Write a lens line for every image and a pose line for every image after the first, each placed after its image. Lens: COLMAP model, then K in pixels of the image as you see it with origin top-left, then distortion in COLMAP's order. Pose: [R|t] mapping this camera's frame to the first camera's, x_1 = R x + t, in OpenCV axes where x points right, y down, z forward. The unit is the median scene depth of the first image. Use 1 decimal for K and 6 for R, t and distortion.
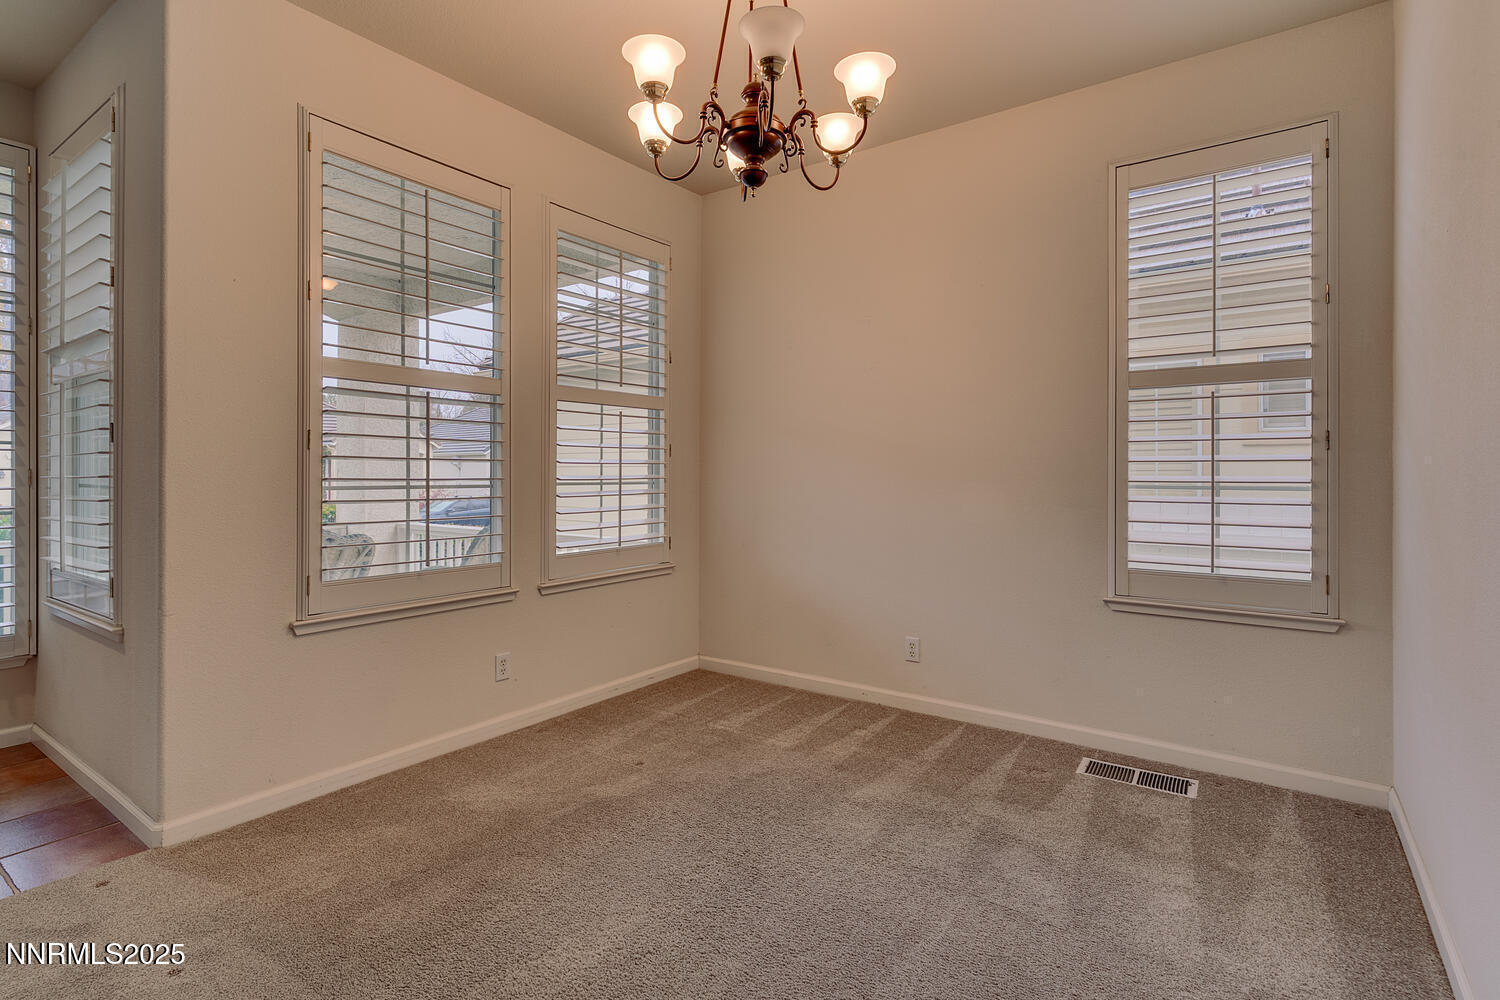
lens RADIAL K [[733.3, 0, 745.2], [0, 733.3, 484.8], [0, 0, 1]] dist [0.004357, -0.001087]
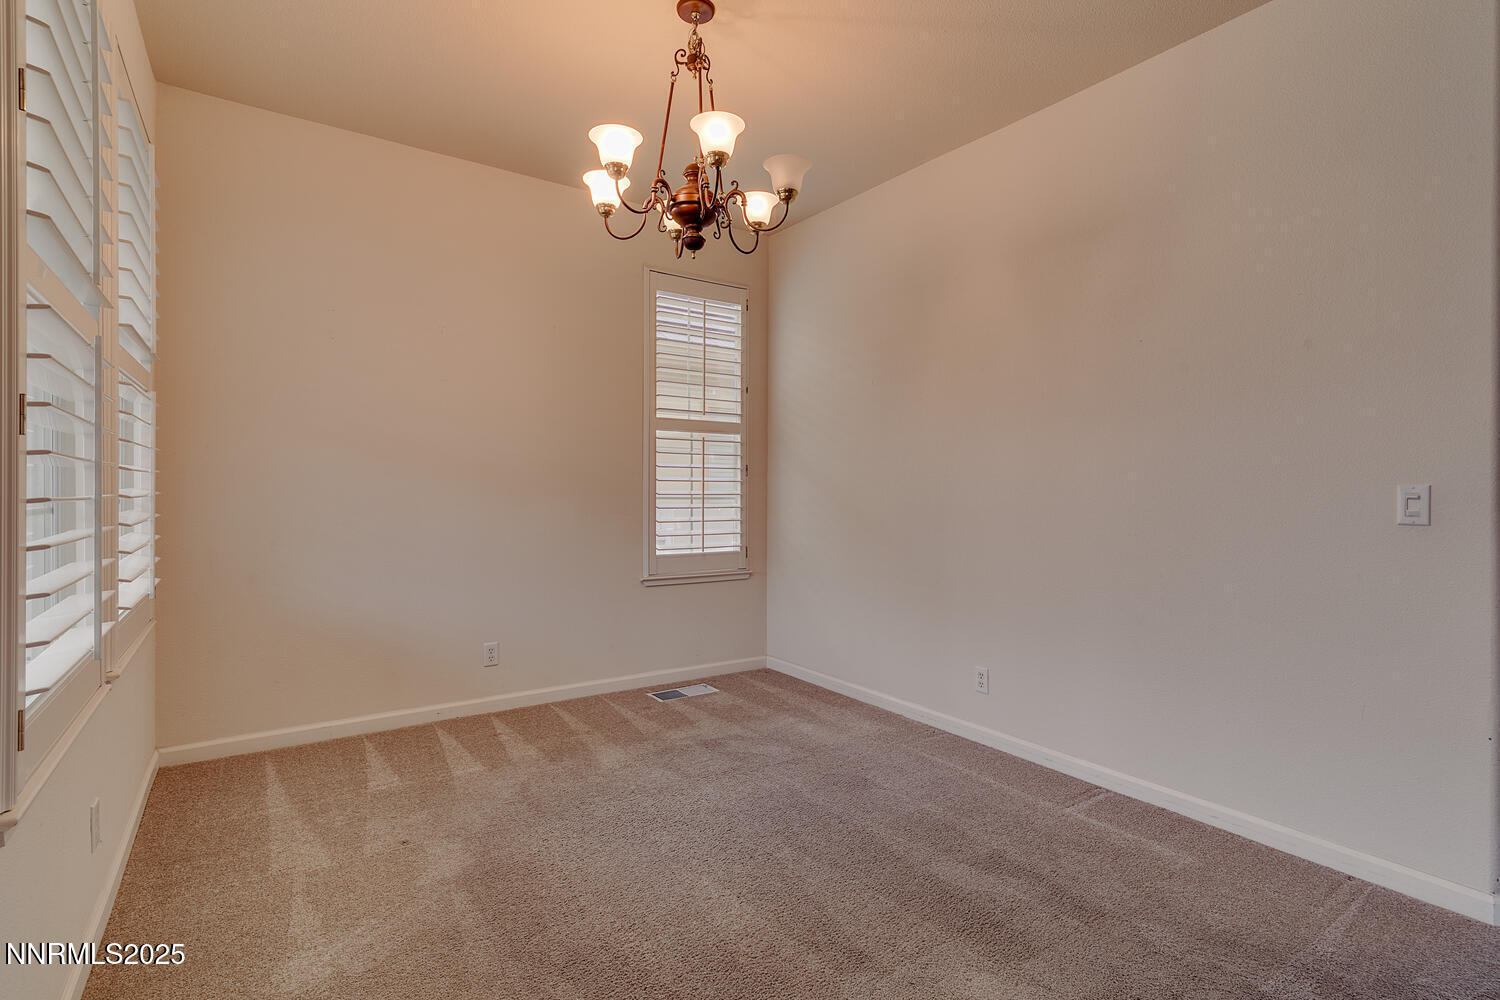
lens RADIAL K [[733.3, 0, 750.6], [0, 733.3, 507.4], [0, 0, 1]] dist [0.004357, -0.001087]
pose [[0.325445, -0.021904, 0.945307, -0.816731], [0.006645, 0.999760, 0.020878, -0.007936], [-0.945538, -0.000513, 0.325513, 0.385861]]
